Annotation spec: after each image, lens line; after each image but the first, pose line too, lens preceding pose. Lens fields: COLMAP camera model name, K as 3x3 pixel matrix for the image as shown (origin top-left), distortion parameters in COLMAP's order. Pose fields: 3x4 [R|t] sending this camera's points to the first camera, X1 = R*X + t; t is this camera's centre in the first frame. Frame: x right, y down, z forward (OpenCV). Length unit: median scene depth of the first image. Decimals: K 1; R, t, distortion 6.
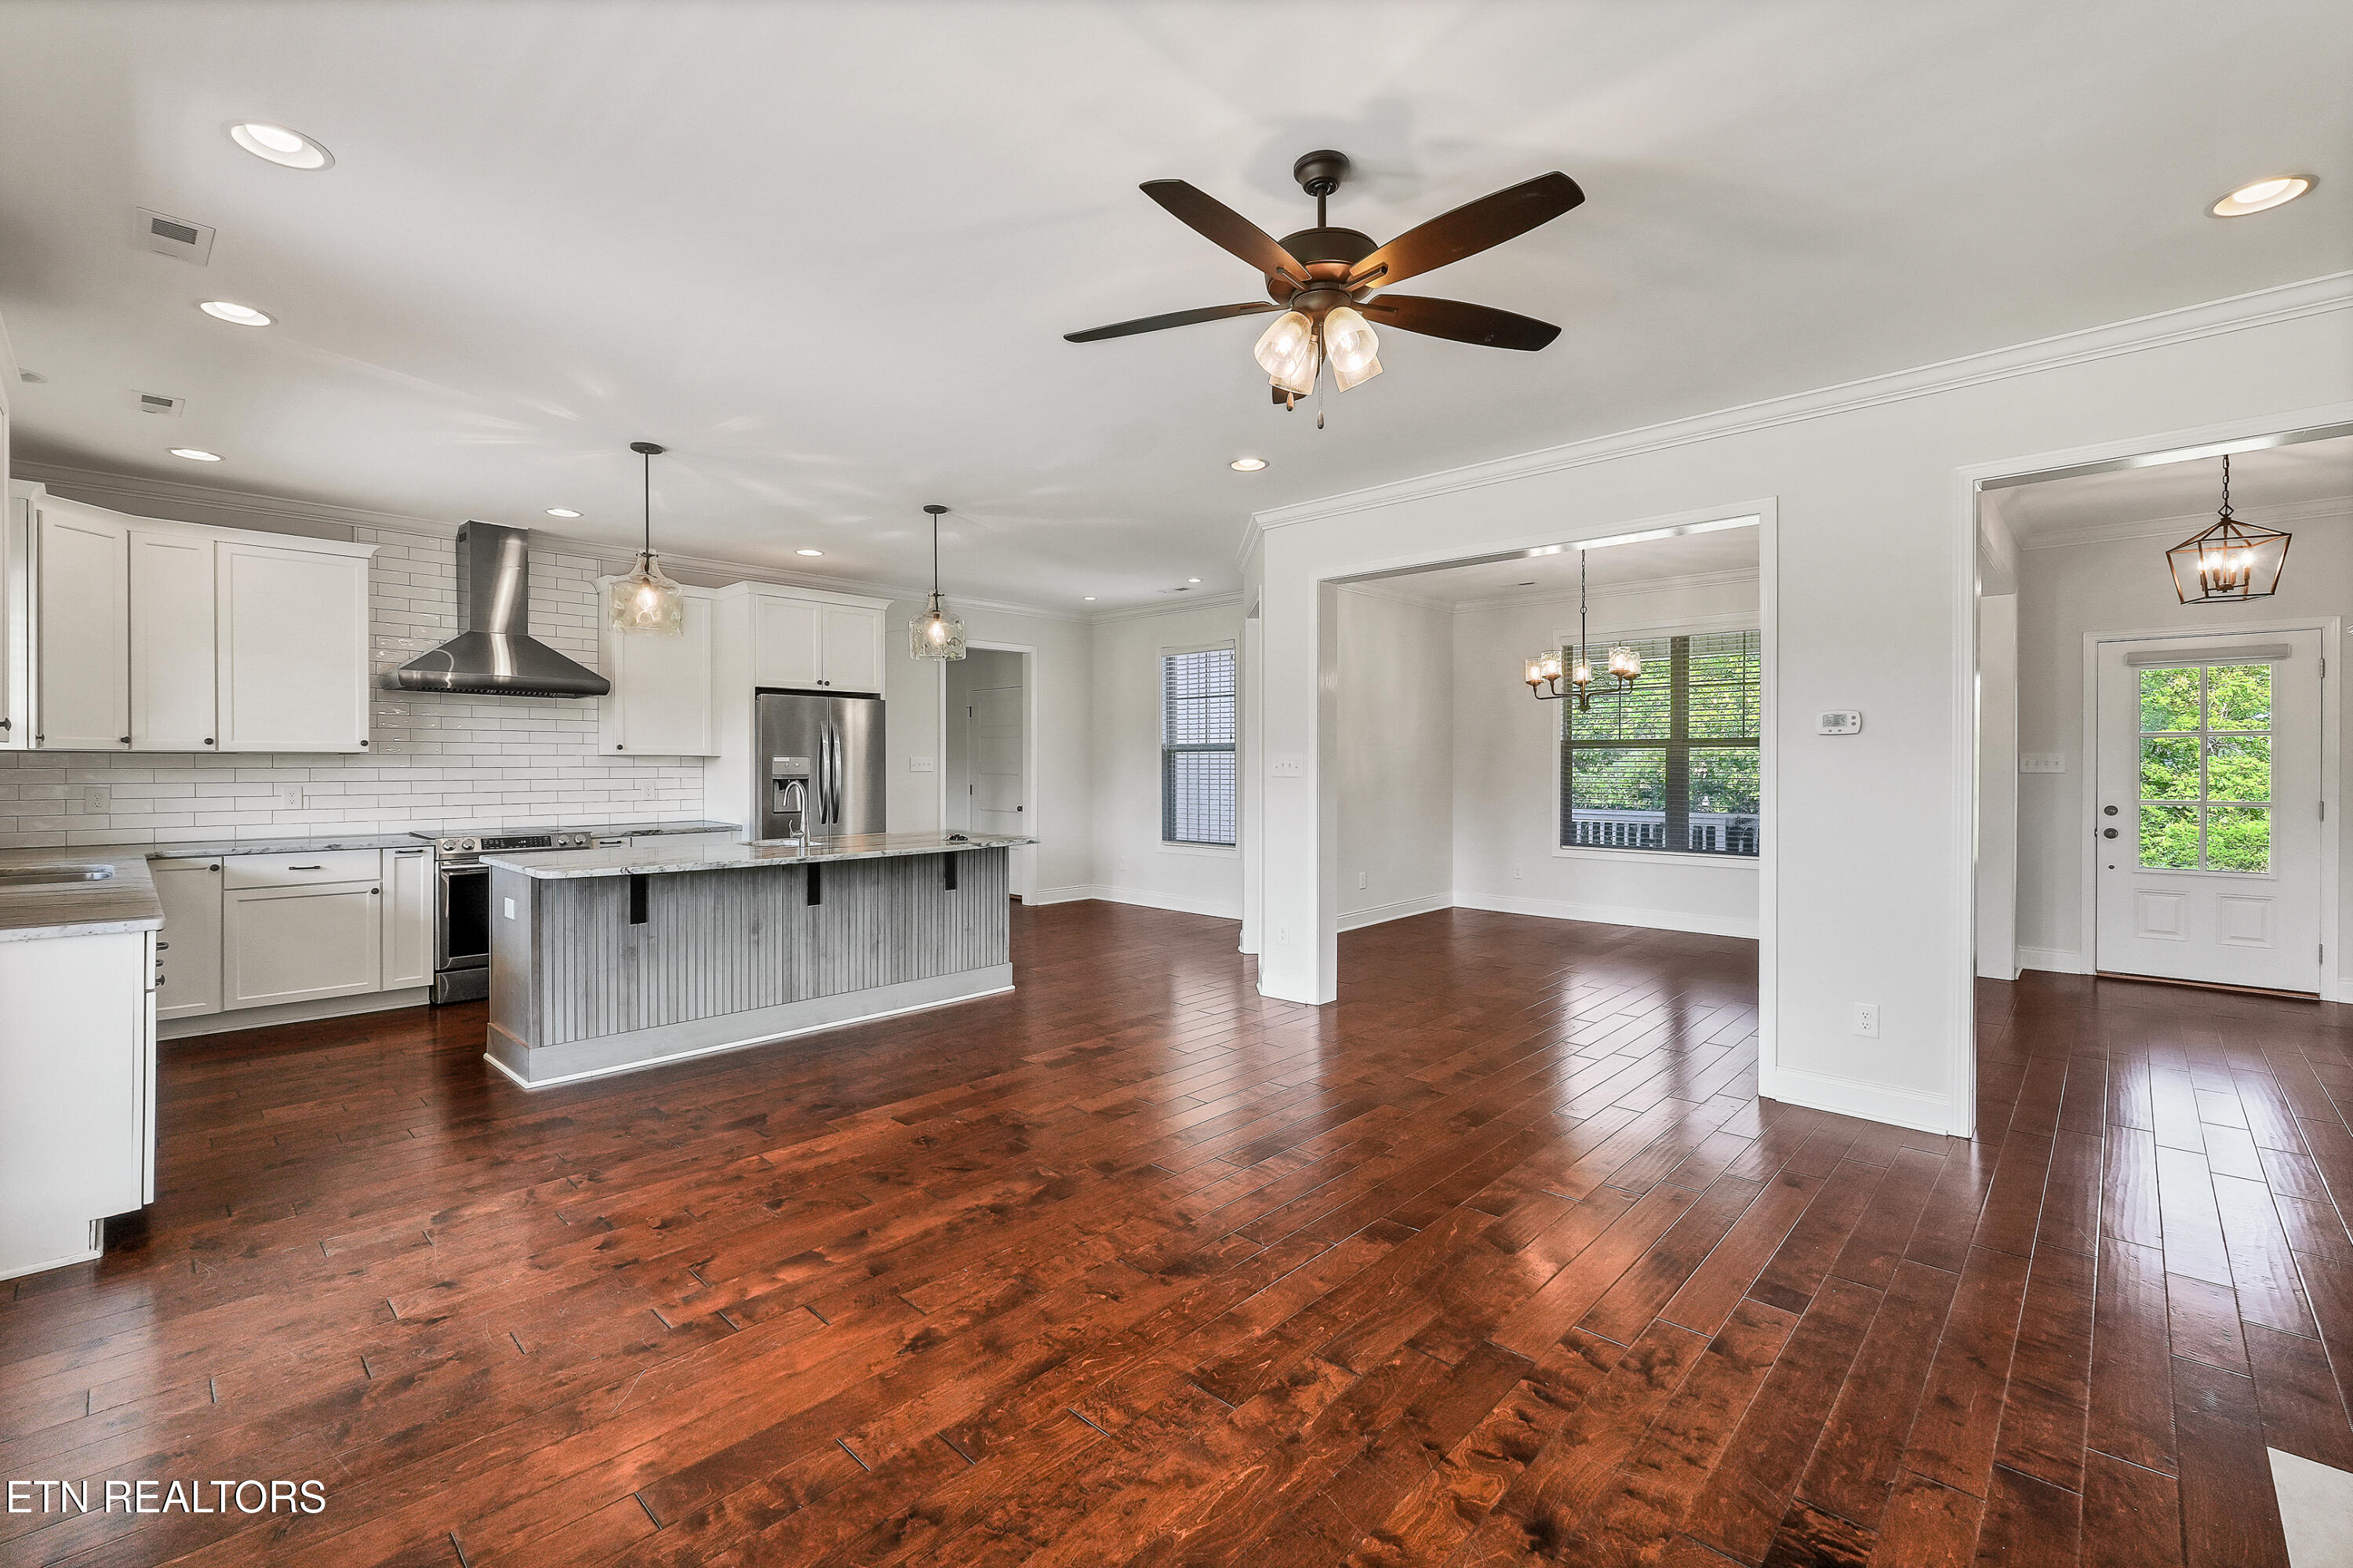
lens RADIAL K [[1014.6, 0, 1170.9], [0, 1014.6, 766.8], [0, 0, 1]] dist [0.002363, -0.000894]
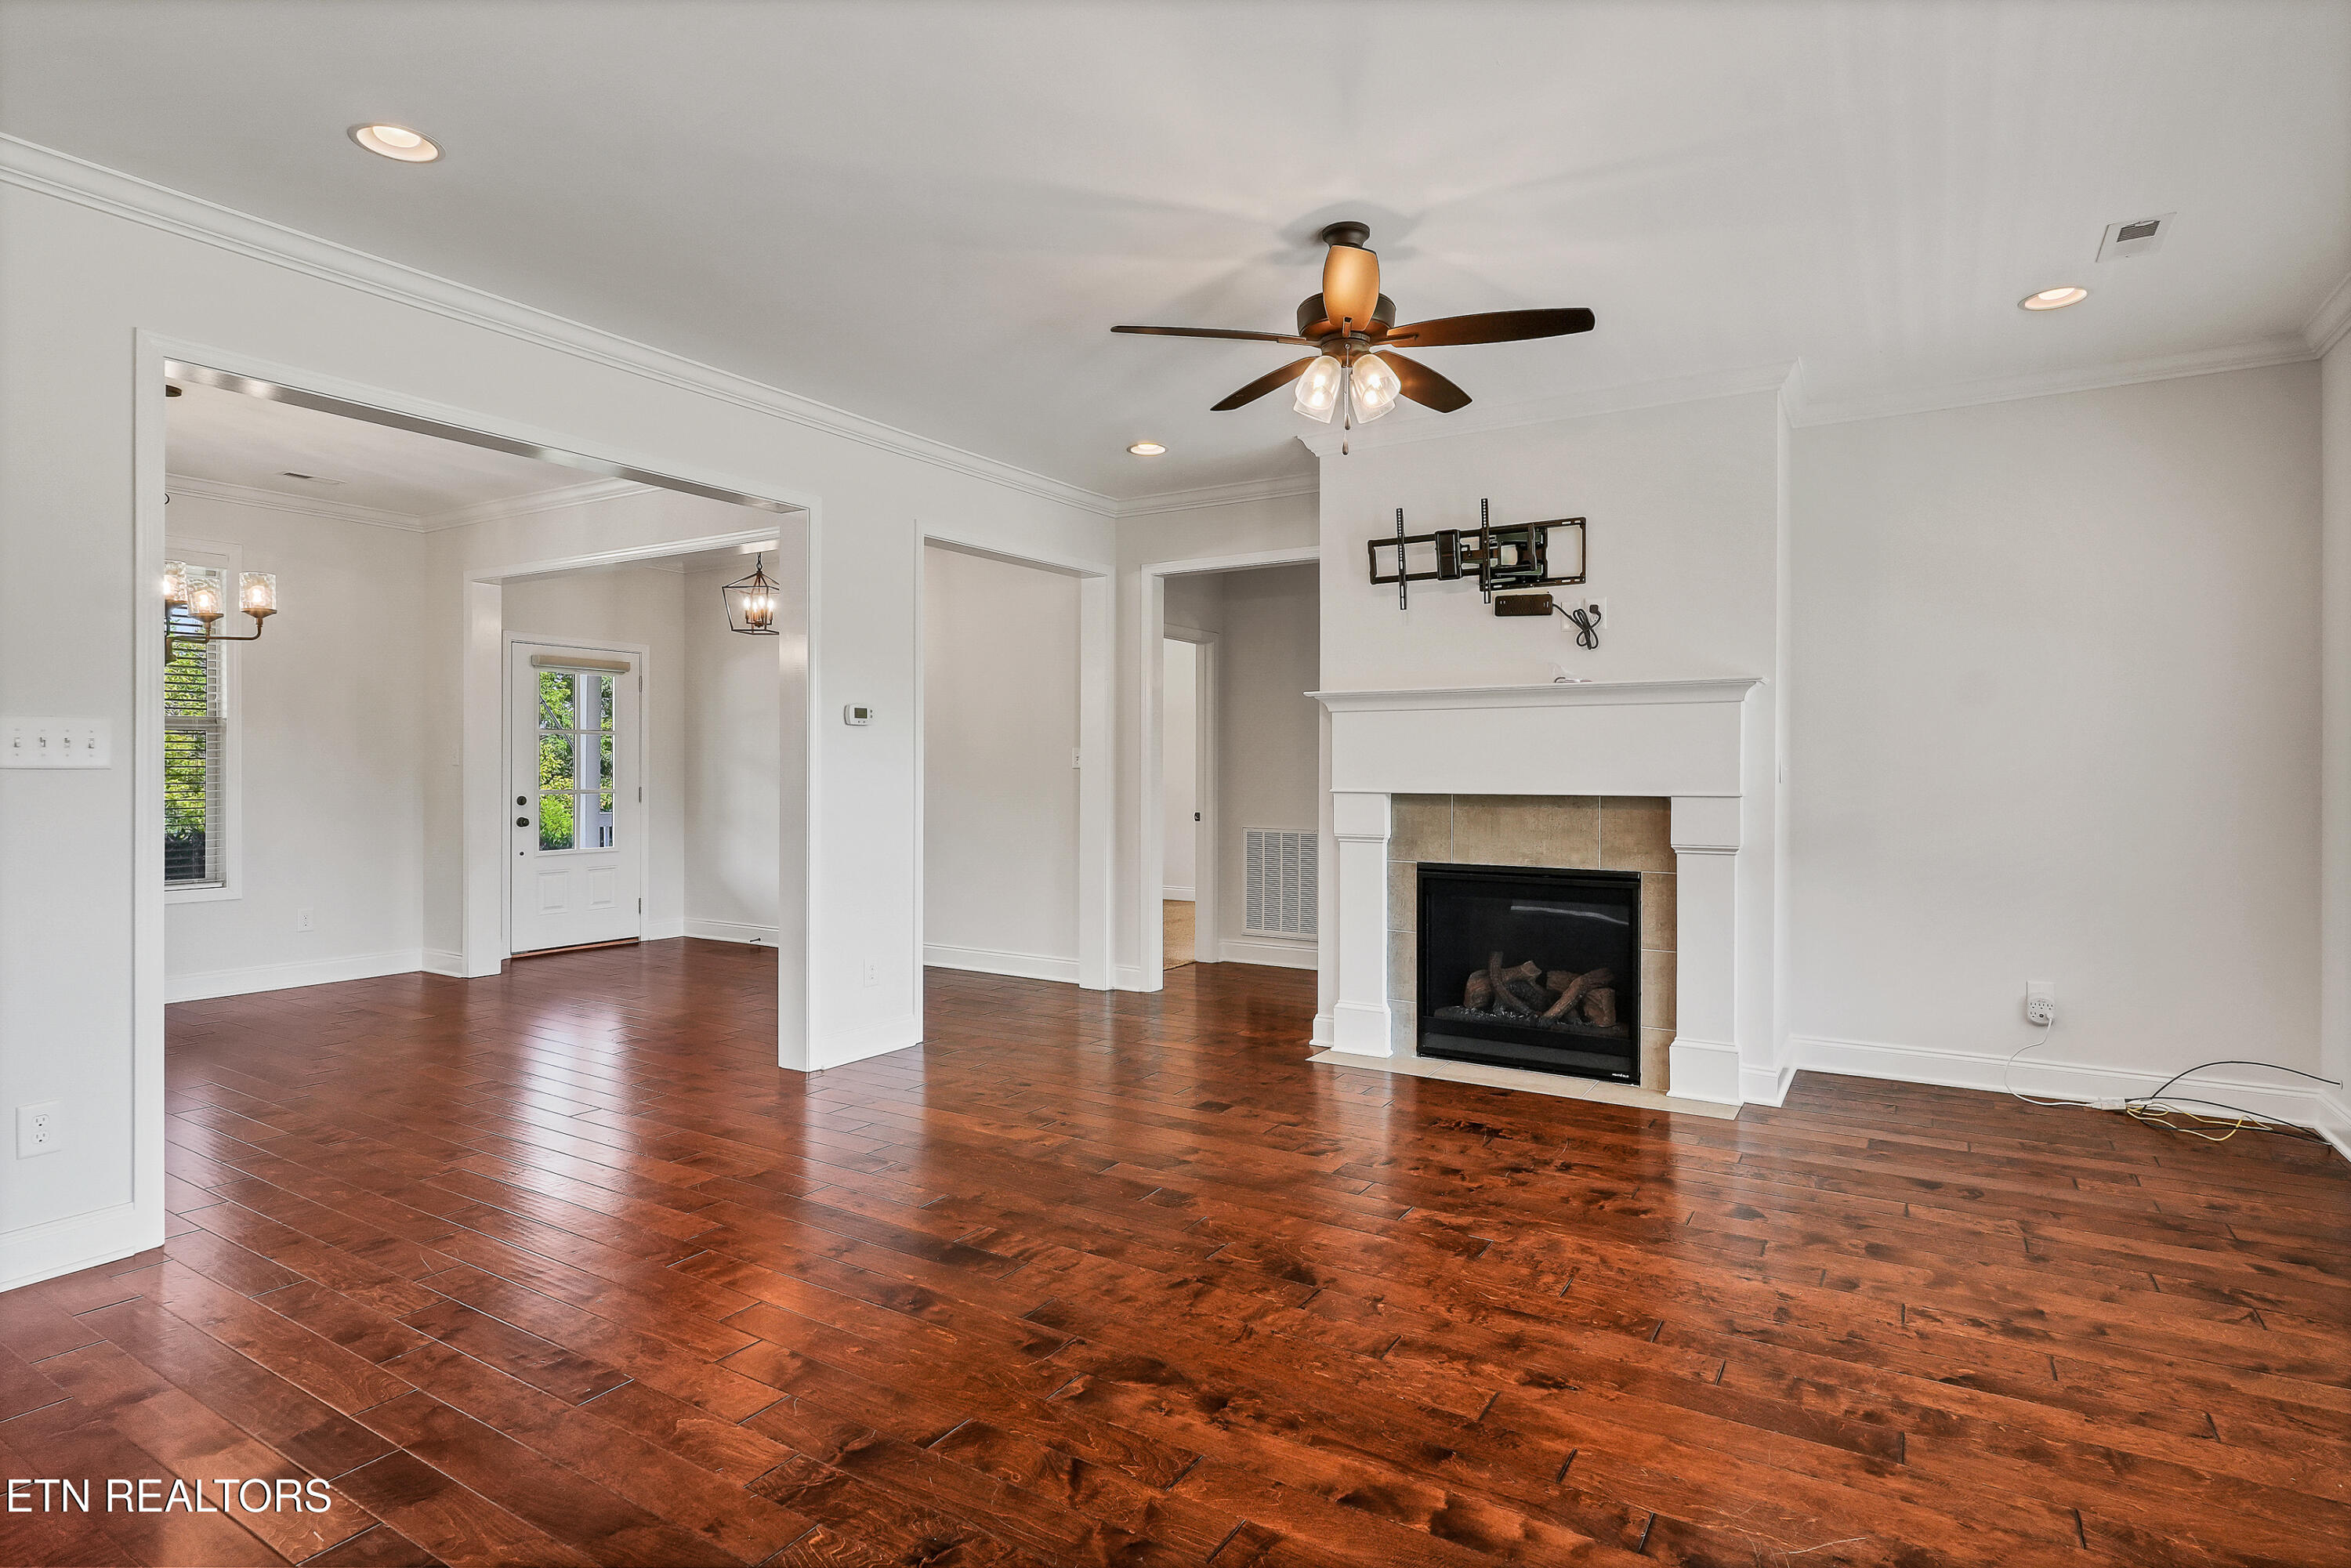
lens RADIAL K [[1178.2, 0, 1199.6], [0, 1178.2, 778.4], [0, 0, 1]] dist [-0.001132, 0.000387]
pose [[-0.214184, -0.007642, 0.976763, -0.509854], [0.000226, 0.999969, 0.007873, 0.011351], [-0.976793, 0.001907, -0.214176, 0.650984]]
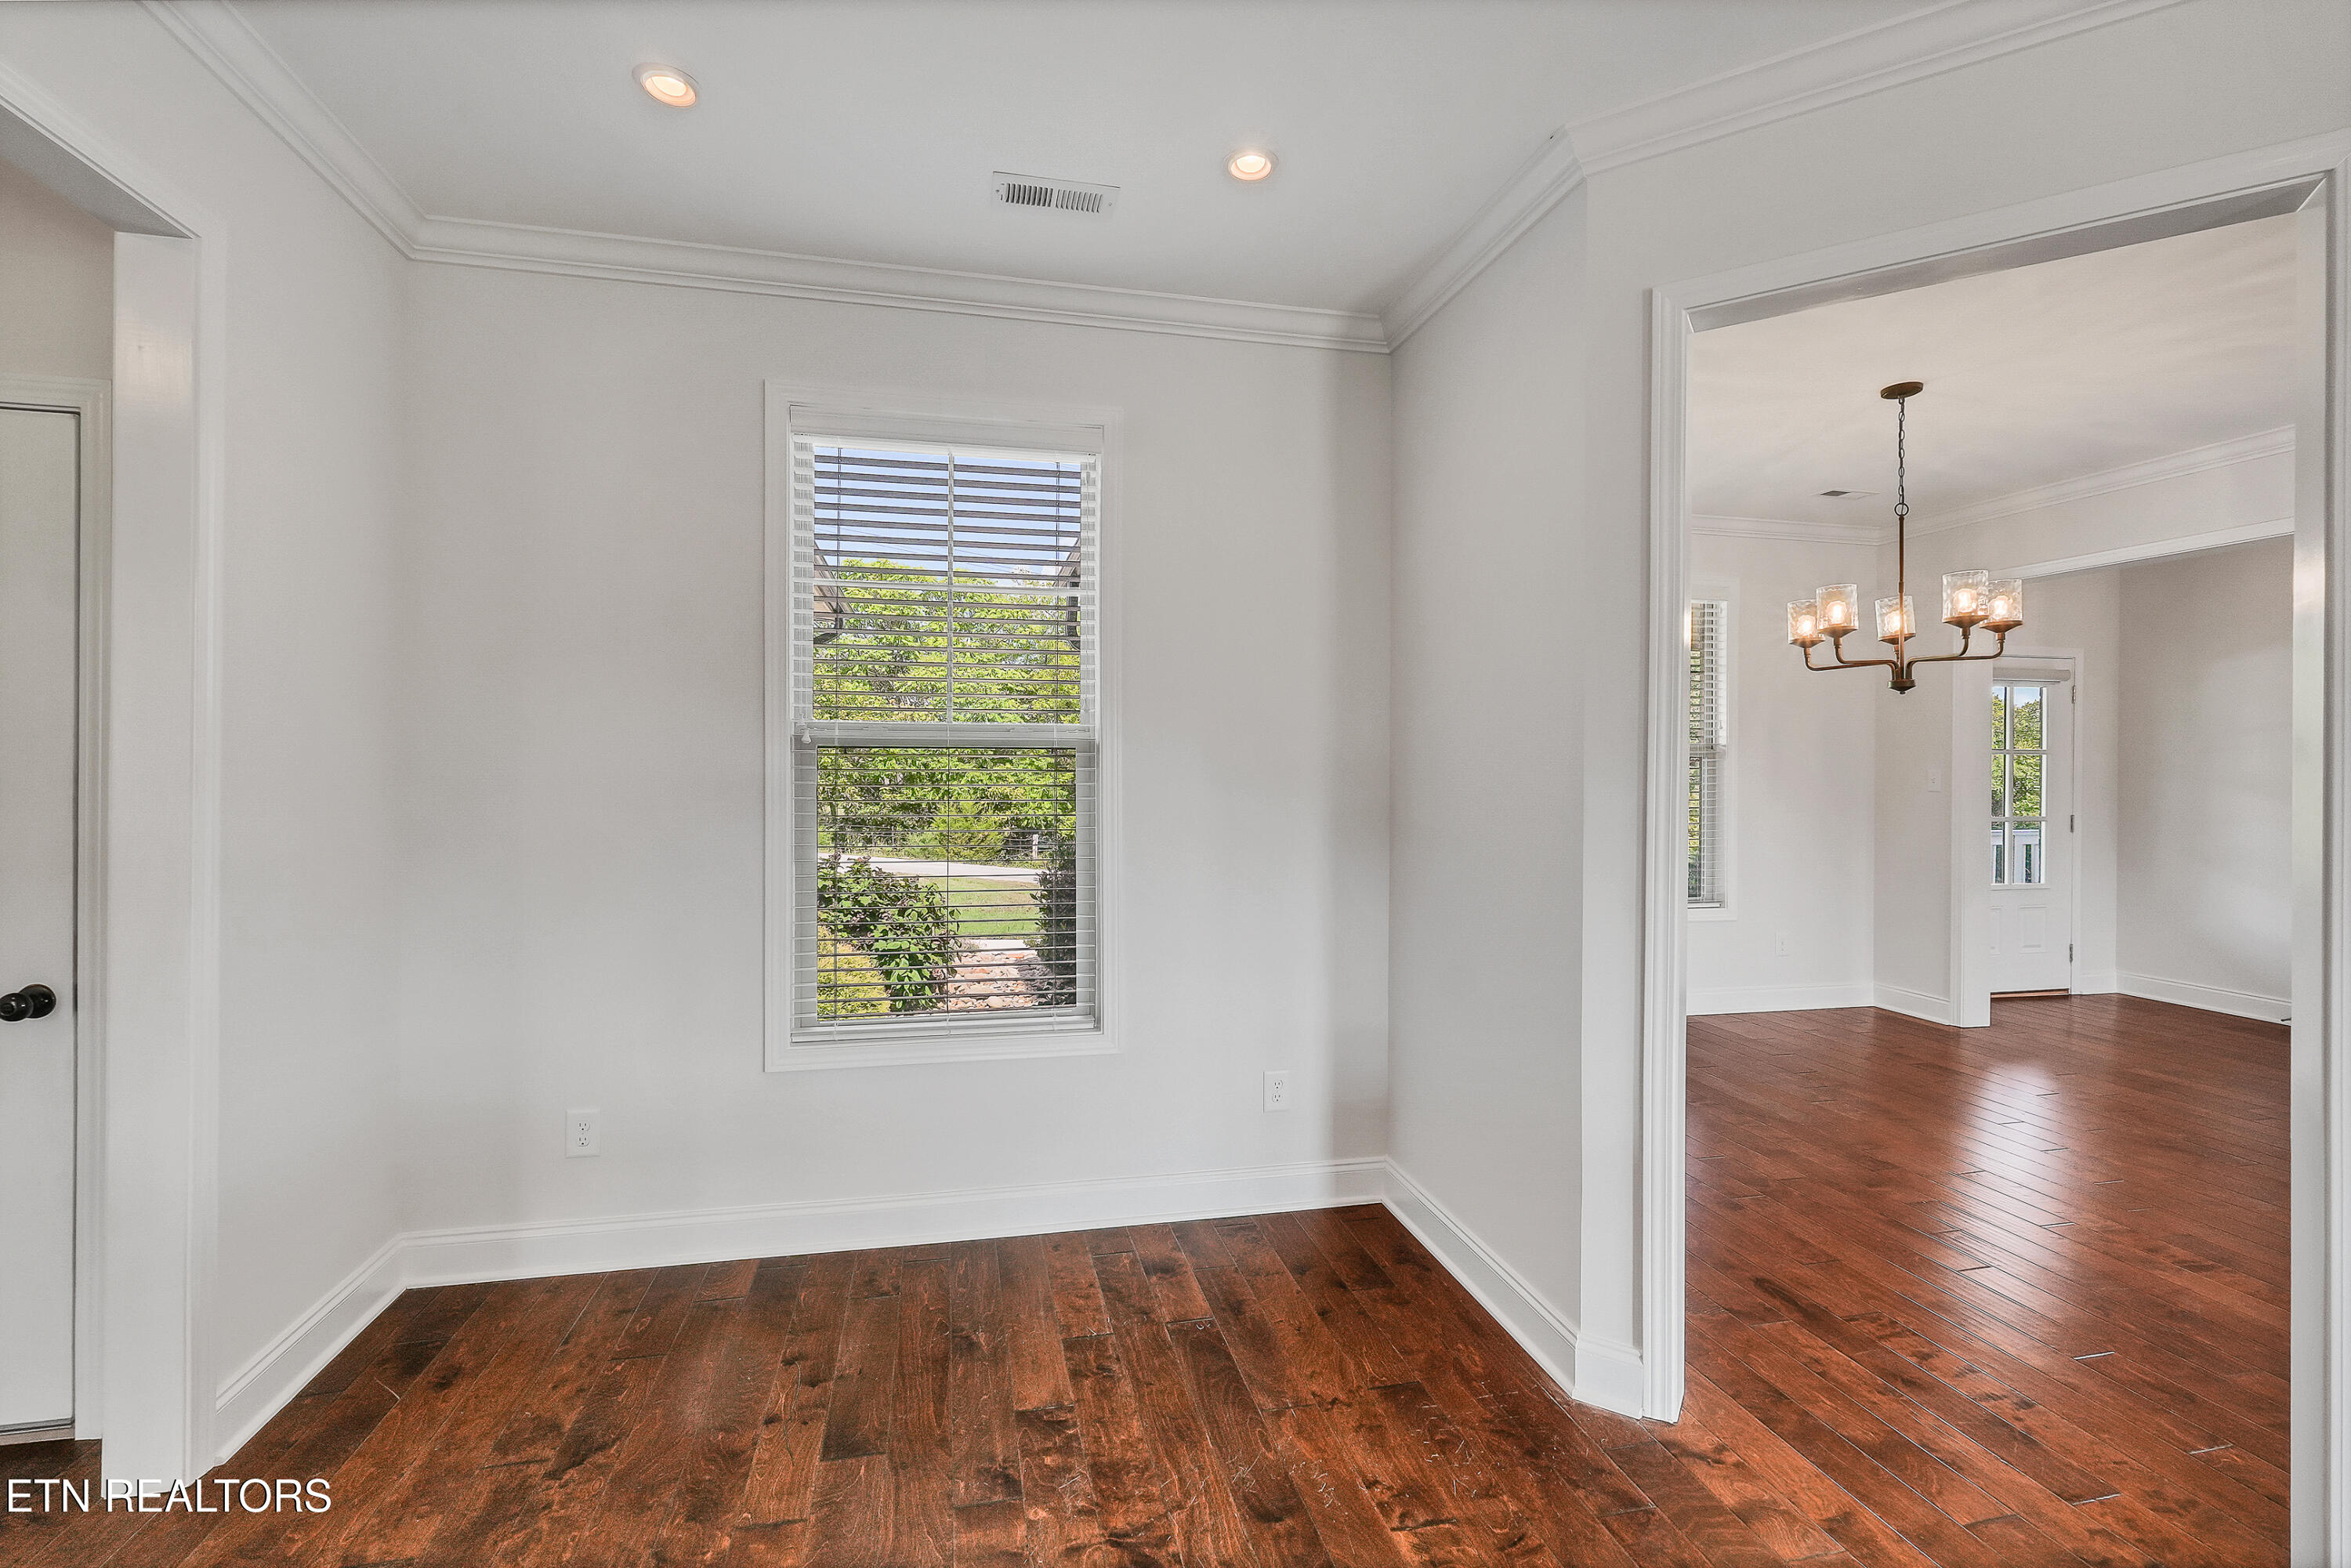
lens RADIAL K [[1013.7, 0, 1174.9], [0, 1013.7, 772.8], [0, 0, 1]] dist [0.002363, -0.000894]
pose [[0.566303, -0.001794, 0.824195, -0.331527], [0.001701, 0.999998, 0.001008, -0.012343], [-0.824196, 0.000832, 0.566304, 1.227891]]
